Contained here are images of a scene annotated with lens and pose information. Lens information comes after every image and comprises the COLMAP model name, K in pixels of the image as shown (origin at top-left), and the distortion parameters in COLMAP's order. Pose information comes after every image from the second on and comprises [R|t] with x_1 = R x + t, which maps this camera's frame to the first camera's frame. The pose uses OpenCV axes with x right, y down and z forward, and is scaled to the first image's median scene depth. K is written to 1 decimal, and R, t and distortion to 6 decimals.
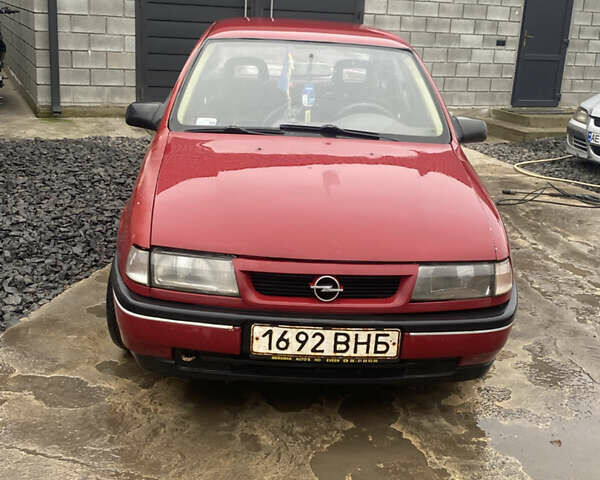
lens RADIAL K [[790.0, 0, 299.2], [0, 790.0, 238.0], [0, 0, 1]] dist [0.061419, 0.000000]
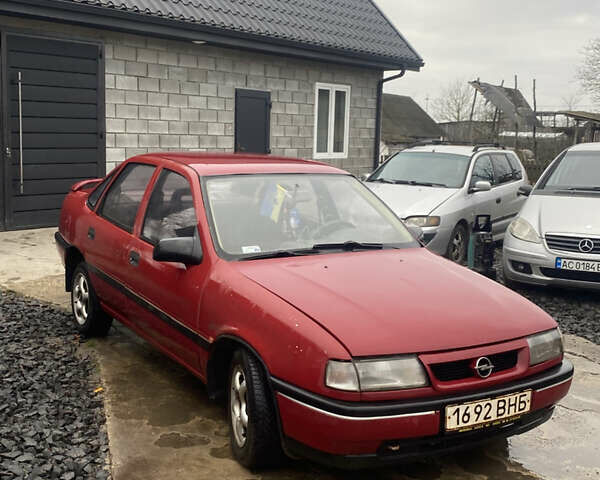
lens RADIAL K [[790.0, 0, 299.7], [0, 790.0, 240.0], [0, 0, 1]] dist [0.061419, 0.000000]
pose [[0.876009, -0.099514, 0.471917, -0.805655], [0.156669, 0.984132, -0.083296, -0.077450], [-0.456140, 0.146903, 0.877699, -0.018630]]
